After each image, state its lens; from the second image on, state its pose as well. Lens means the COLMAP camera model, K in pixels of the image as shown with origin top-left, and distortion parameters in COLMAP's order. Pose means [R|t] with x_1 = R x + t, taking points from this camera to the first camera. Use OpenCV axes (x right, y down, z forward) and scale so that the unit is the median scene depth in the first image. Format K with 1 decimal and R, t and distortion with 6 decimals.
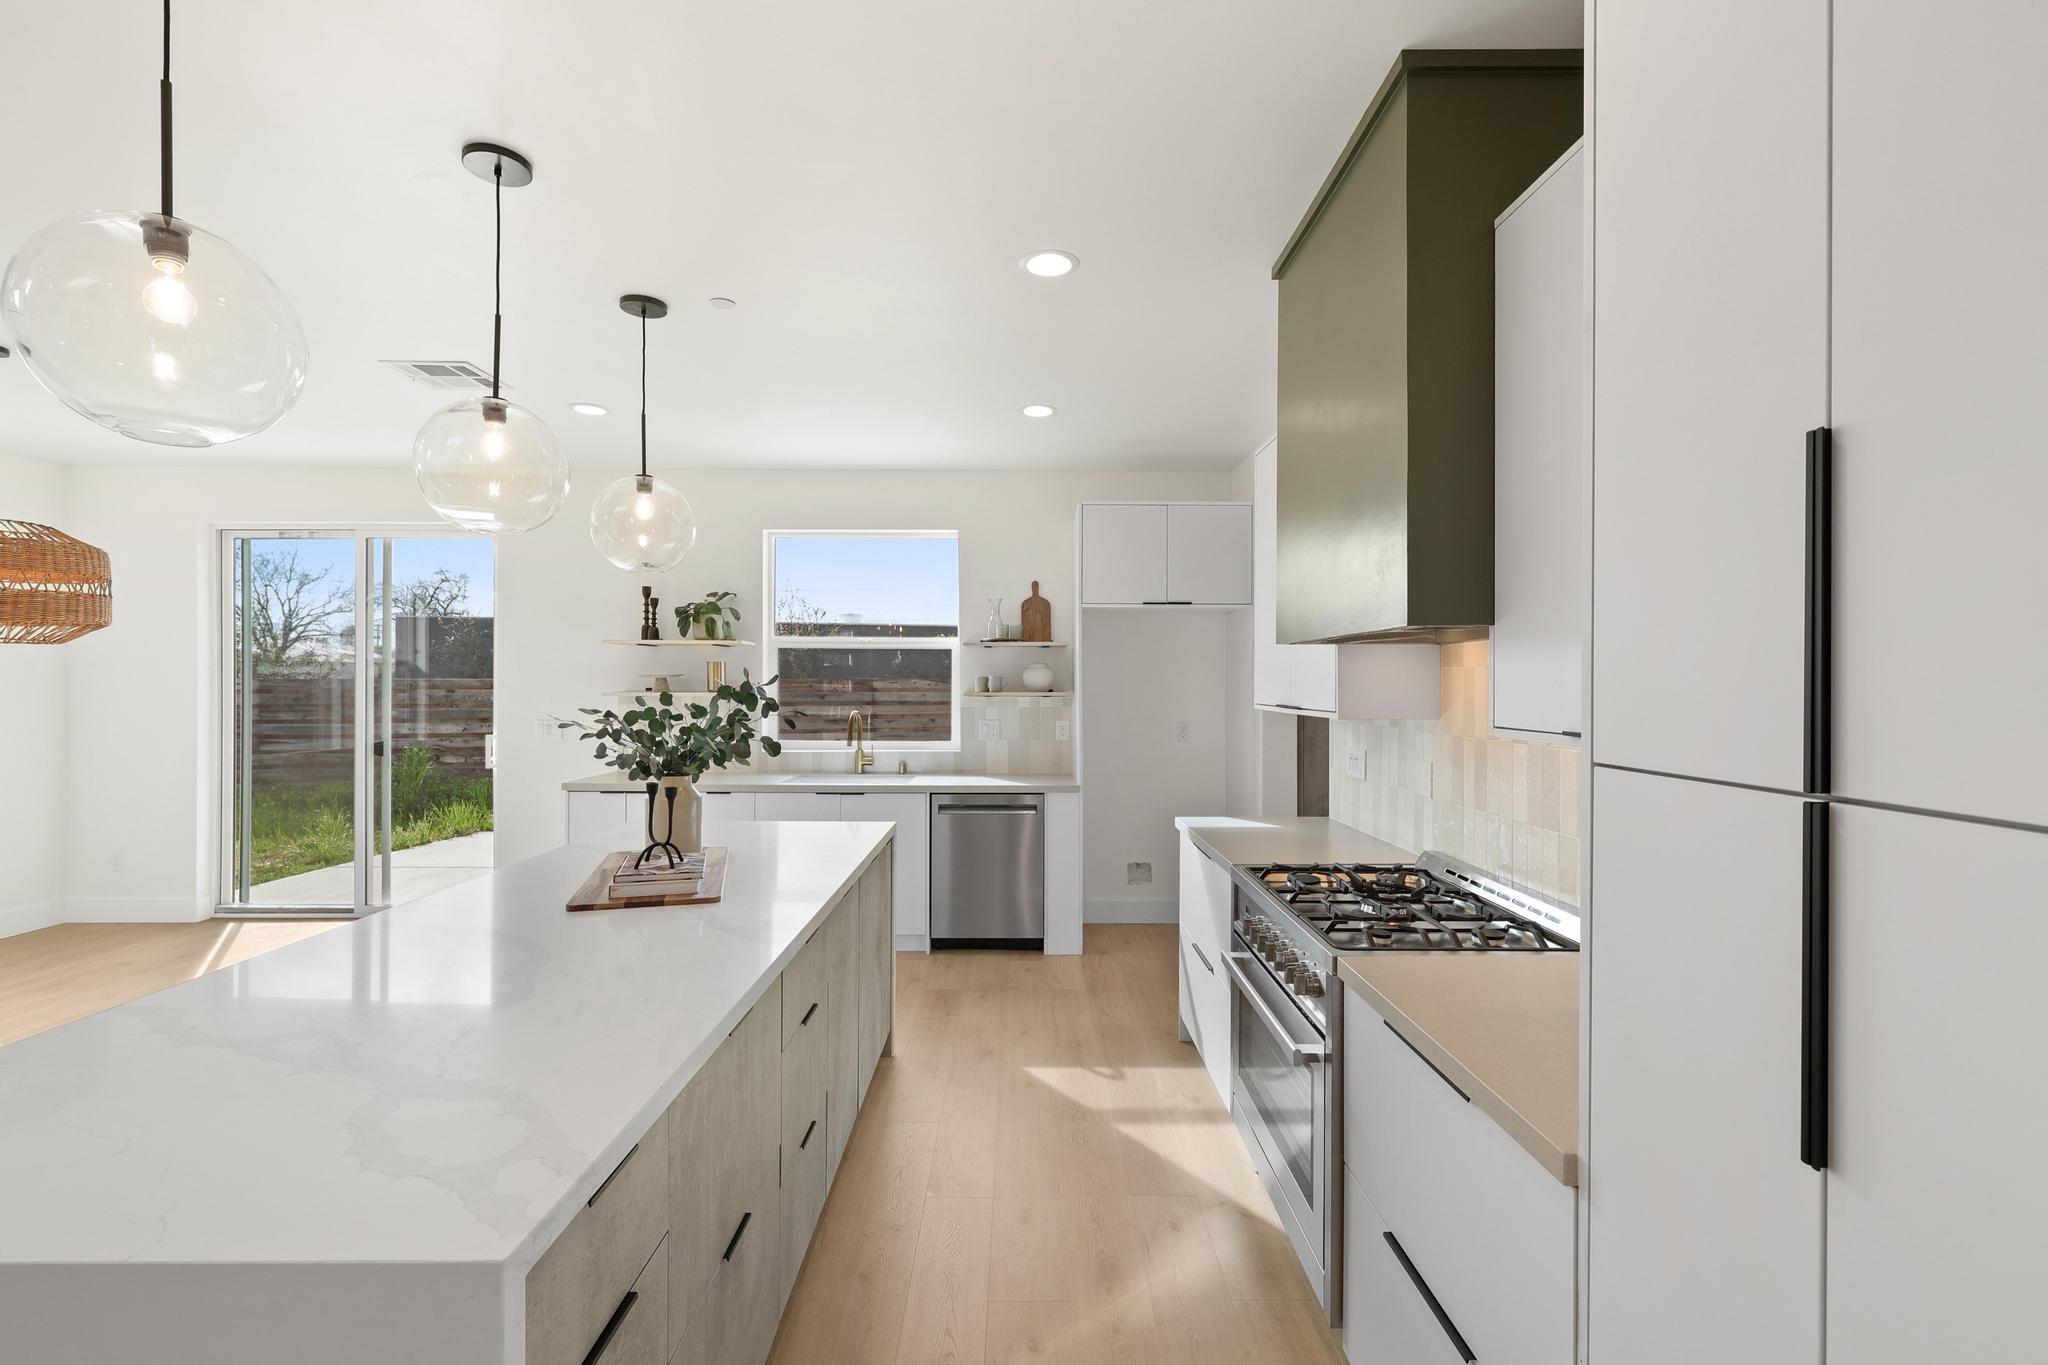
lens RADIAL K [[897.5, 0, 1026.8], [0, 897.5, 678.3], [0, 0, 1]] dist [0.000290, -0.000084]
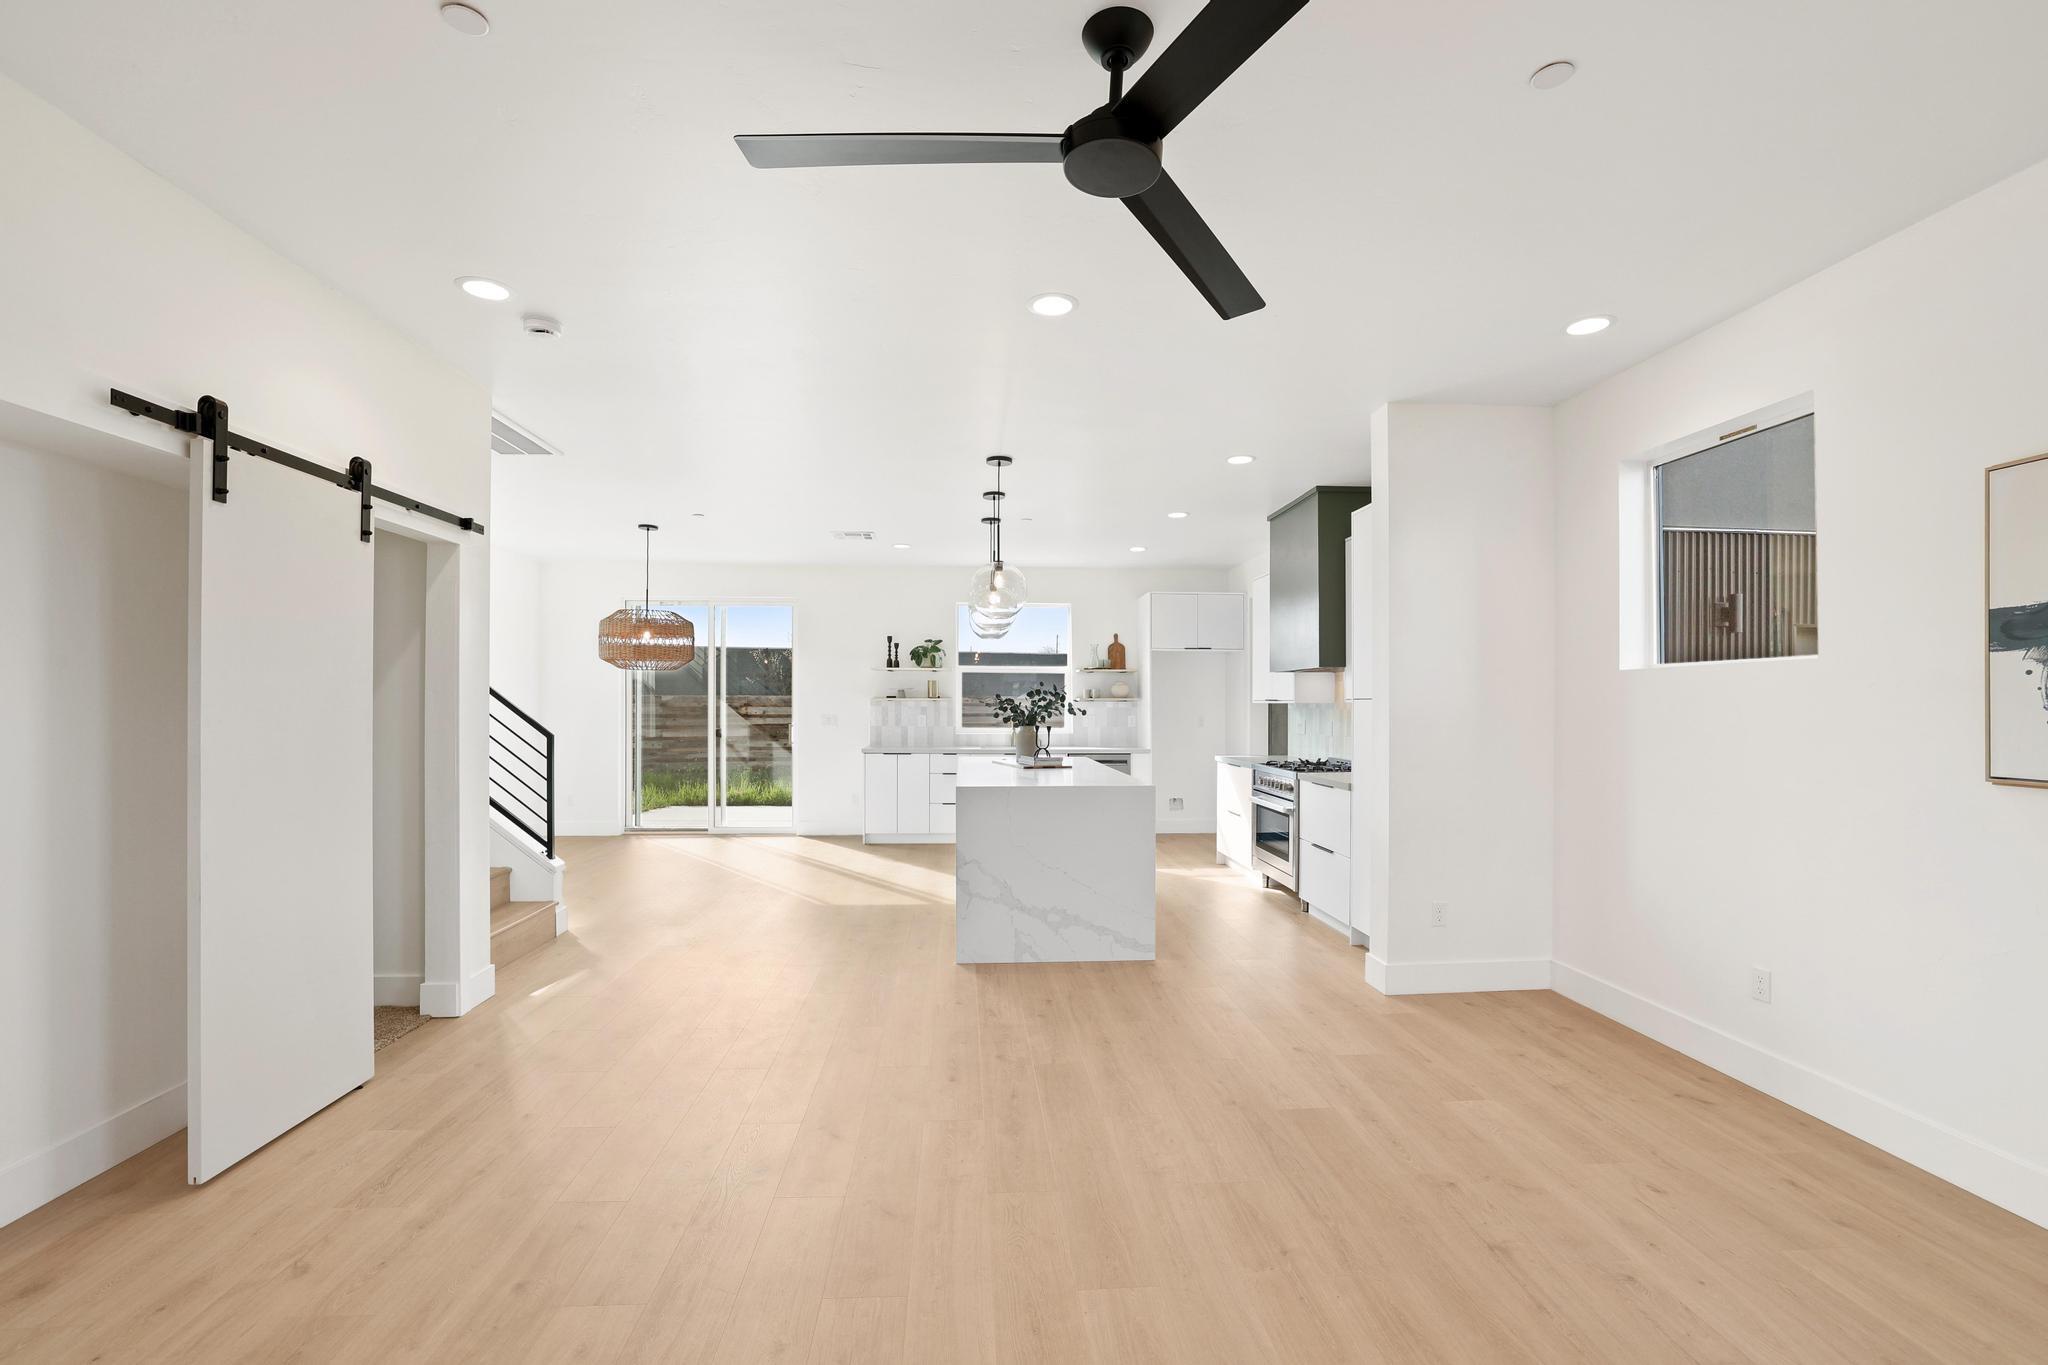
lens RADIAL K [[893.7, 0, 1025.6], [0, 893.7, 701.0], [0, 0, 1]] dist [-0.038775, 0.000545]
pose [[0.998058, 0.000310, 0.062297, -0.275822], [-0.000244, 0.999999, -0.001065, 0.022134], [-0.062297, 0.001048, 0.998057, -0.707761]]
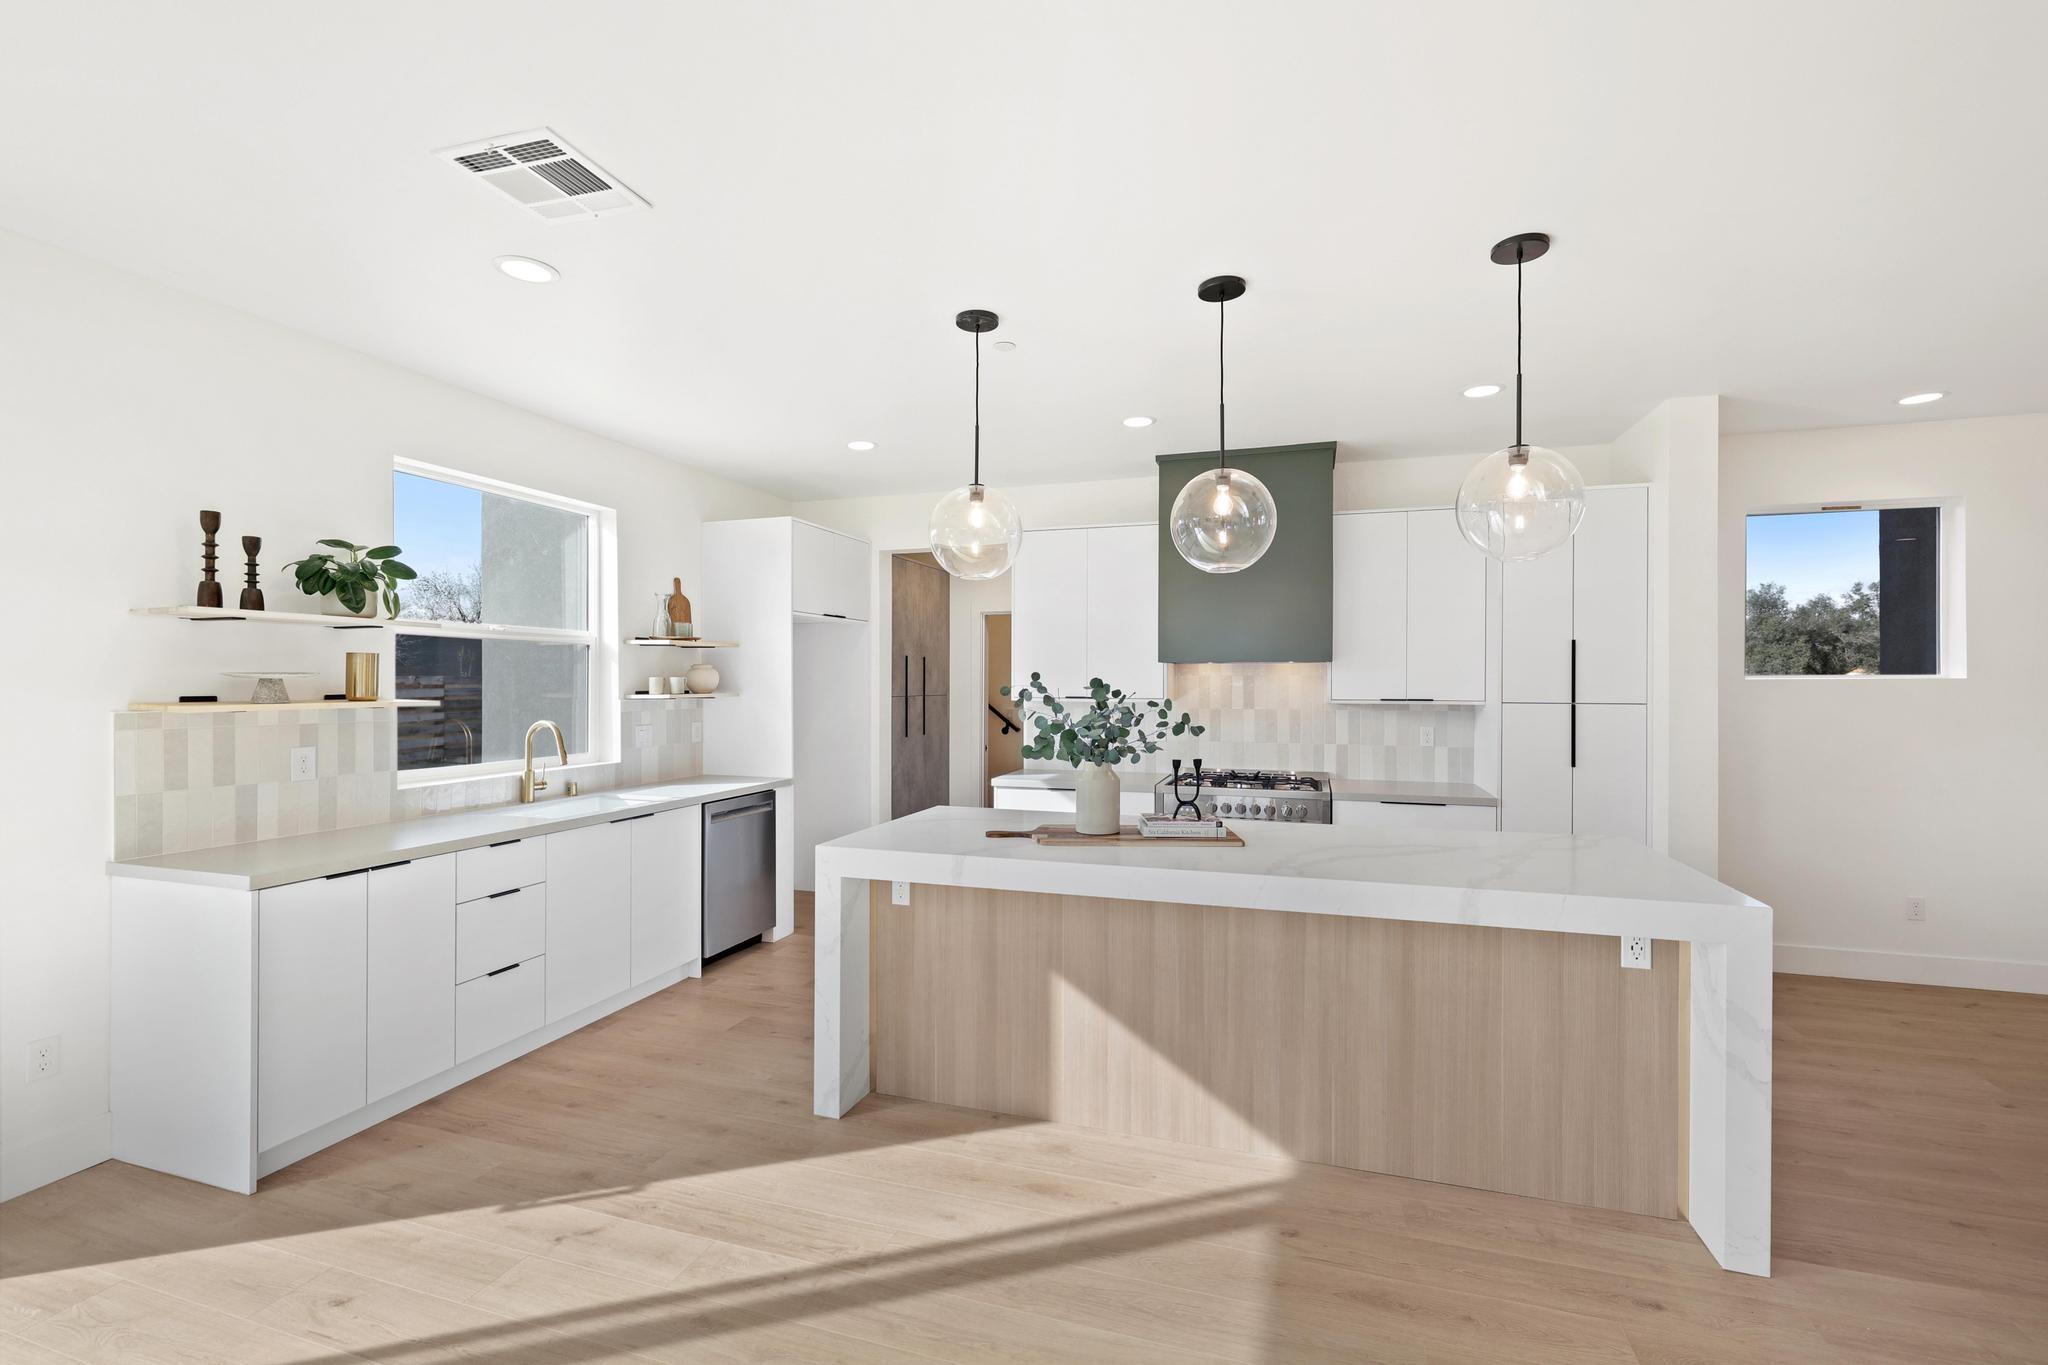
lens RADIAL K [[878.3, 0, 1028.1], [0, 878.3, 677.2], [0, 0, 1]] dist [-0.000644, 0.000161]
pose [[0.313678, 0.002722, 0.949526, -0.787233], [-0.003591, 0.999992, -0.001681, -0.002016], [-0.949523, -0.002883, 0.313685, 0.360205]]
